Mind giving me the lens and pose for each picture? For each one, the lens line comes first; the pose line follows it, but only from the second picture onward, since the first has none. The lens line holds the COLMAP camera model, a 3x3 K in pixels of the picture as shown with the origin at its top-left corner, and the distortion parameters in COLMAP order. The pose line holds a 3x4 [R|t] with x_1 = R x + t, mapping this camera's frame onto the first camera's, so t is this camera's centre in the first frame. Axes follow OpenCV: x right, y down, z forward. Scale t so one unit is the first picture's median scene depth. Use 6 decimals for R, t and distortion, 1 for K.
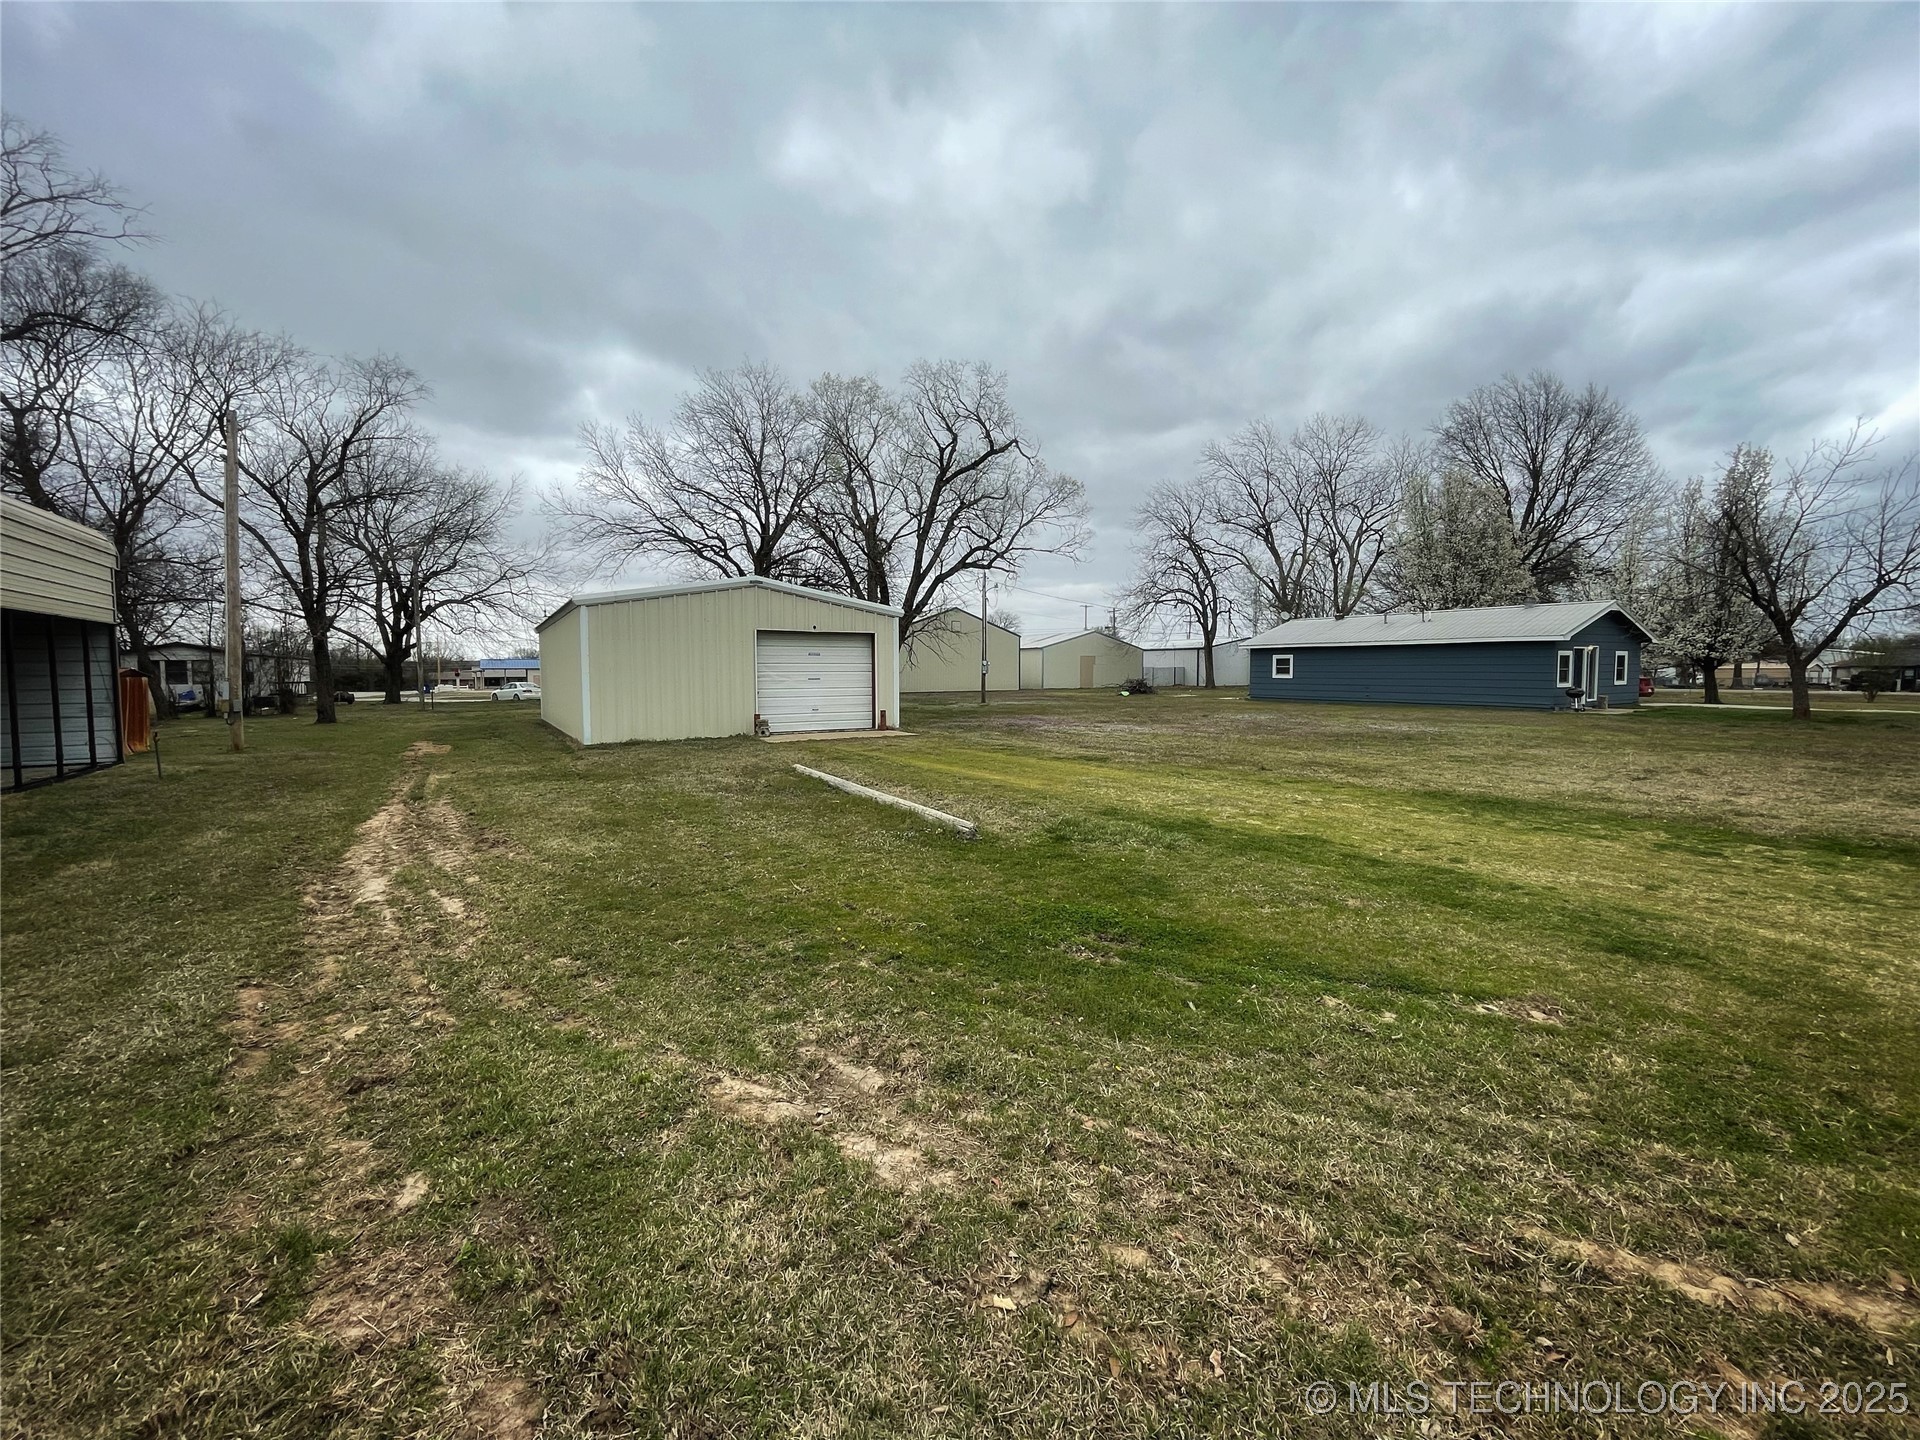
lens RADIAL K [[779.3, 0, 950.1], [0, 779.3, 704.3], [0, 0, 1]] dist [-0.004607, 0.000659]
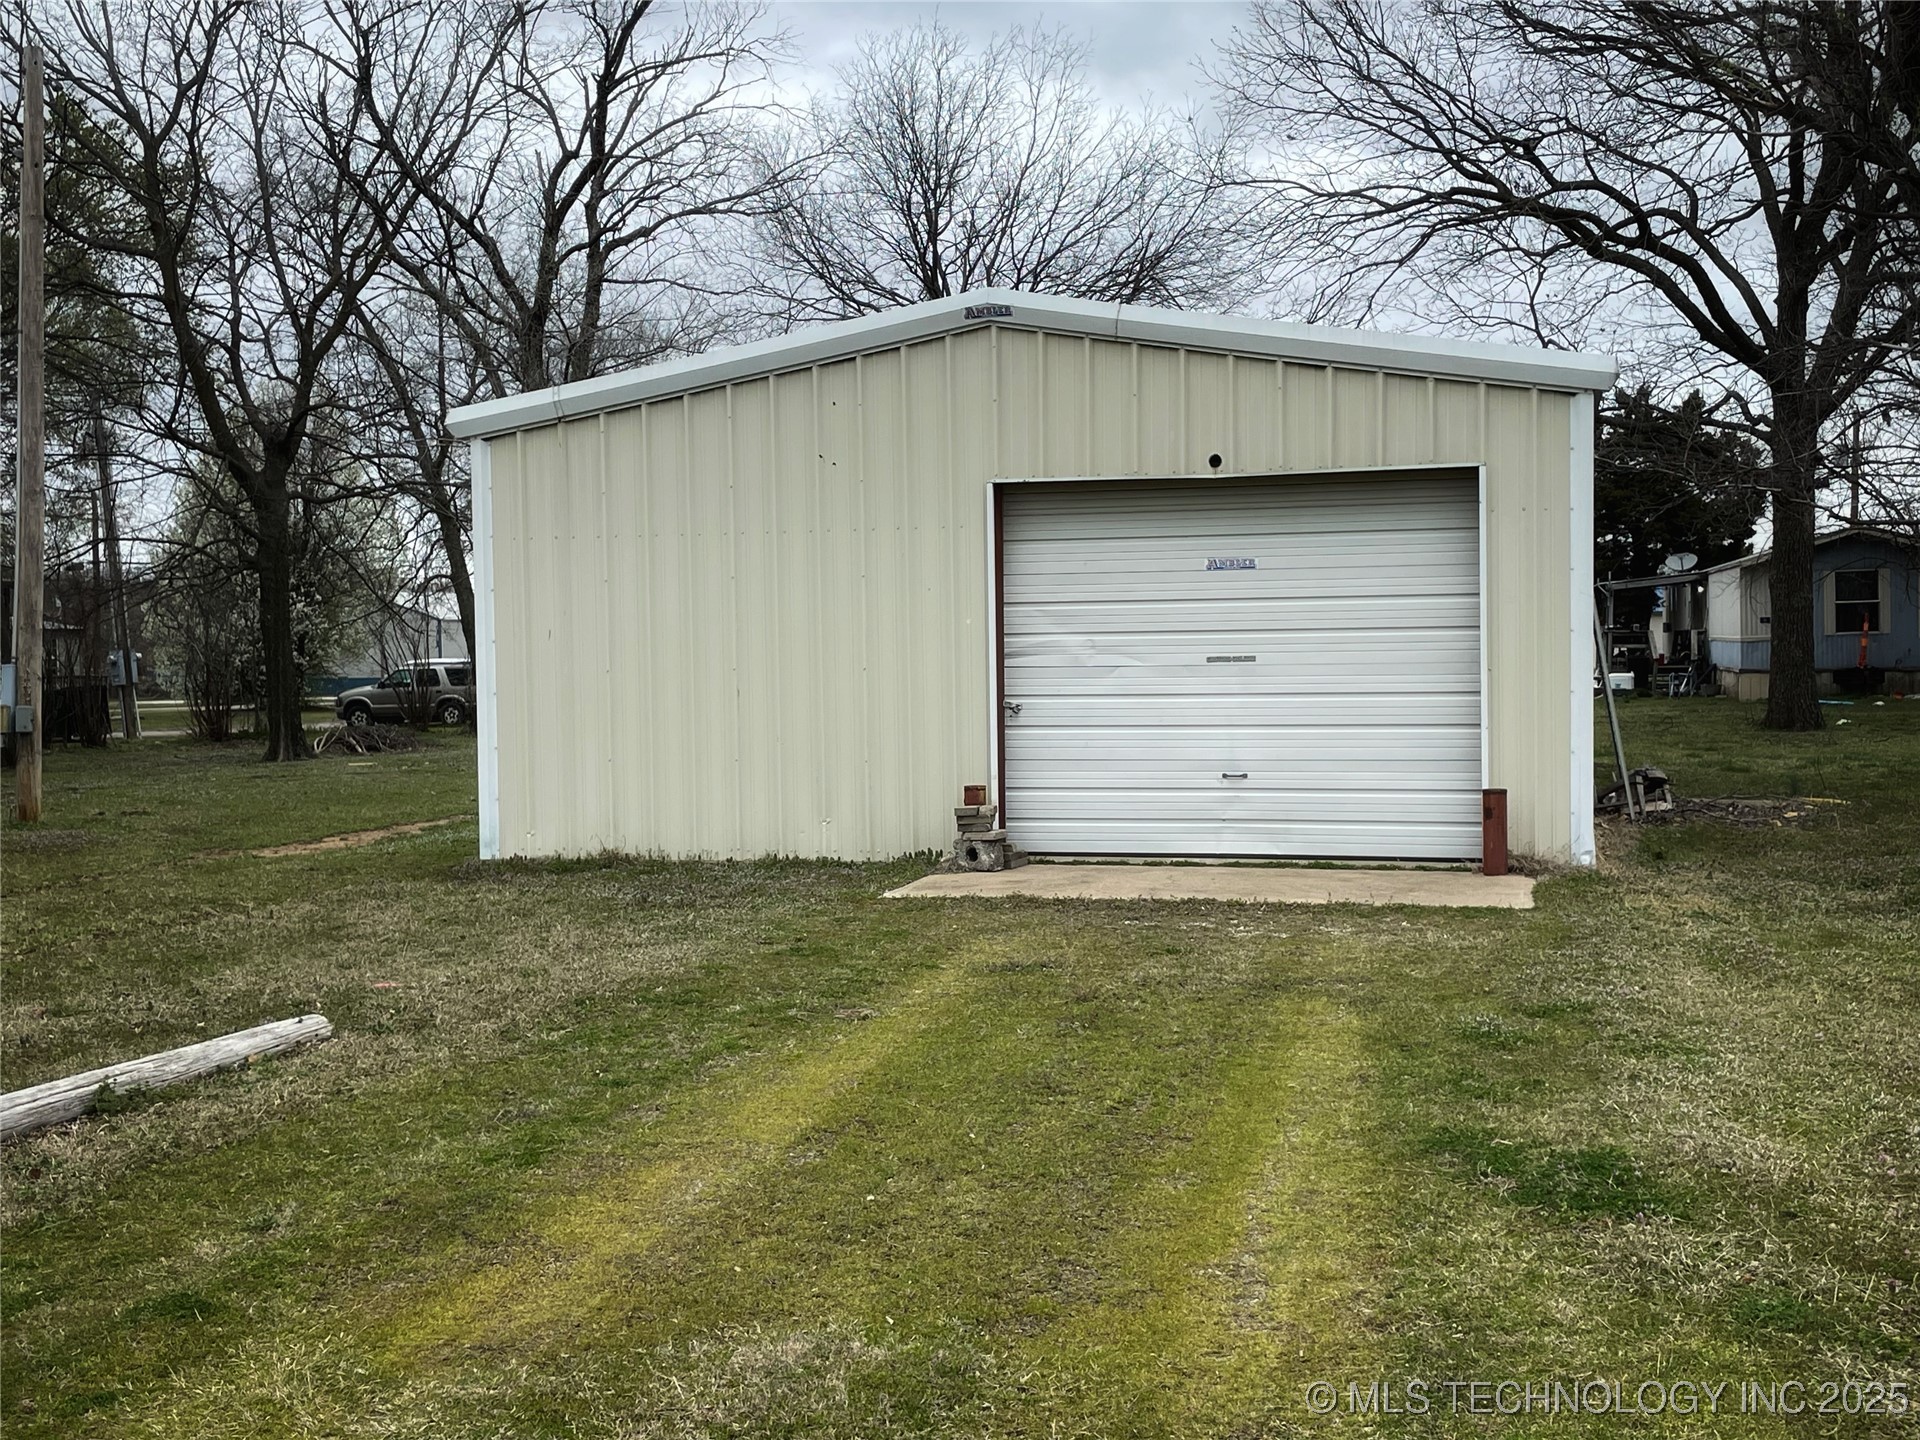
lens RADIAL K [[2200.4, 0, 947.8], [0, 2200.4, 748.1], [0, 0, 1]] dist [0.057172, 0.000000]
pose [[0.688770, 0.030391, -0.724343, 0.153532], [-0.017870, 0.999529, 0.024945, -0.009919], [0.724760, -0.004238, 0.688988, 0.216131]]
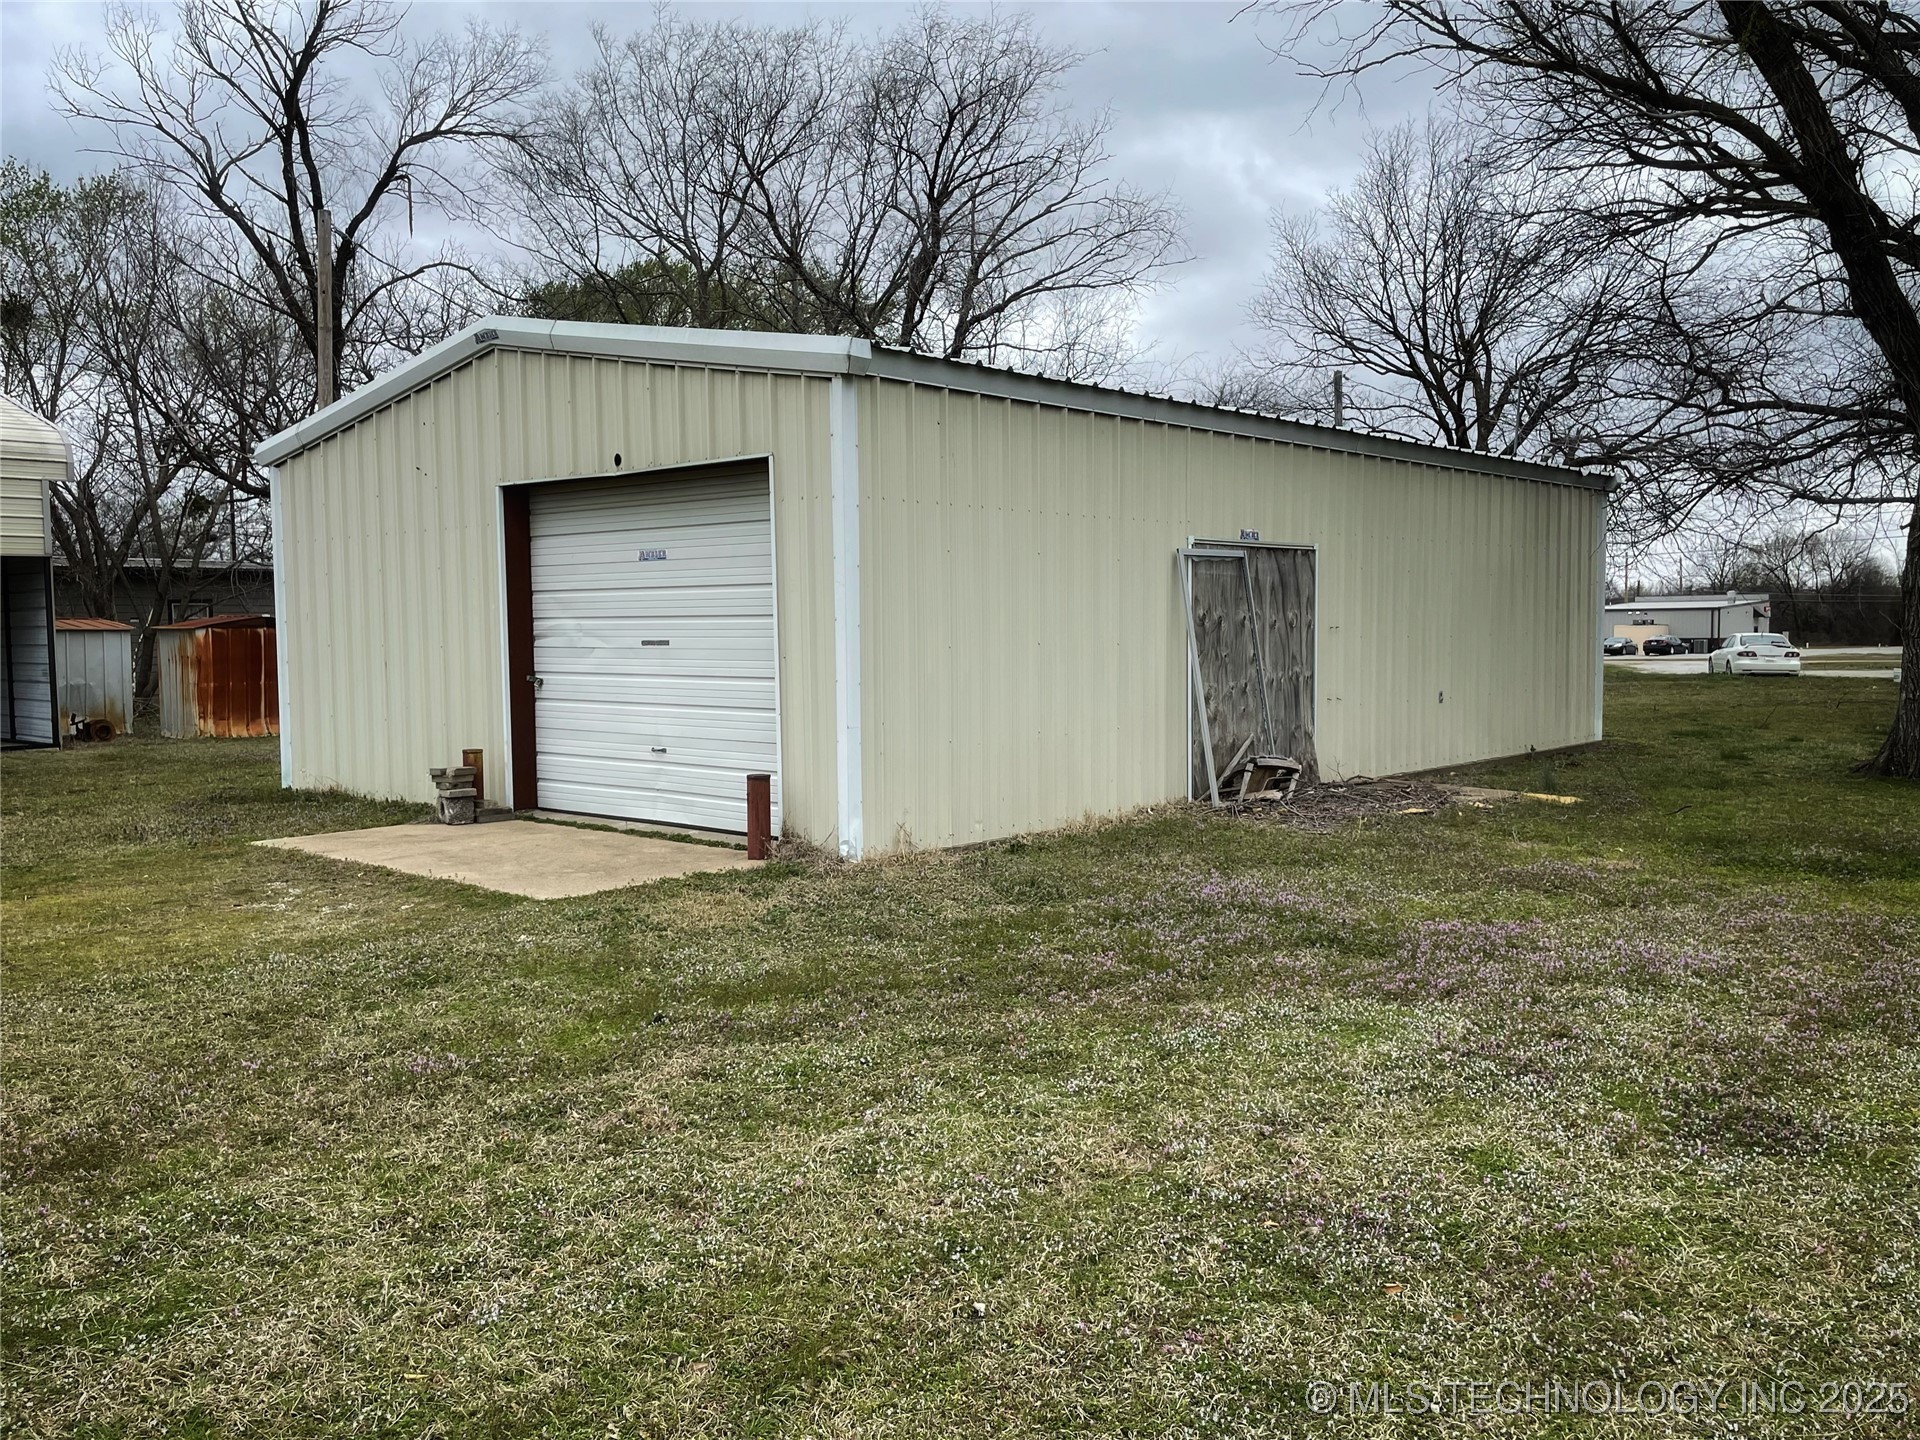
lens RADIAL K [[1540.9, 0, 972.1], [0, 1540.9, 726.8], [0, 0, 1]] dist [0.066544, -0.000131]
pose [[0.292510, 0.064198, -0.954105, 0.206894], [-0.030490, 0.997863, 0.057794, -0.019572], [0.955776, 0.012185, 0.293842, 0.486576]]
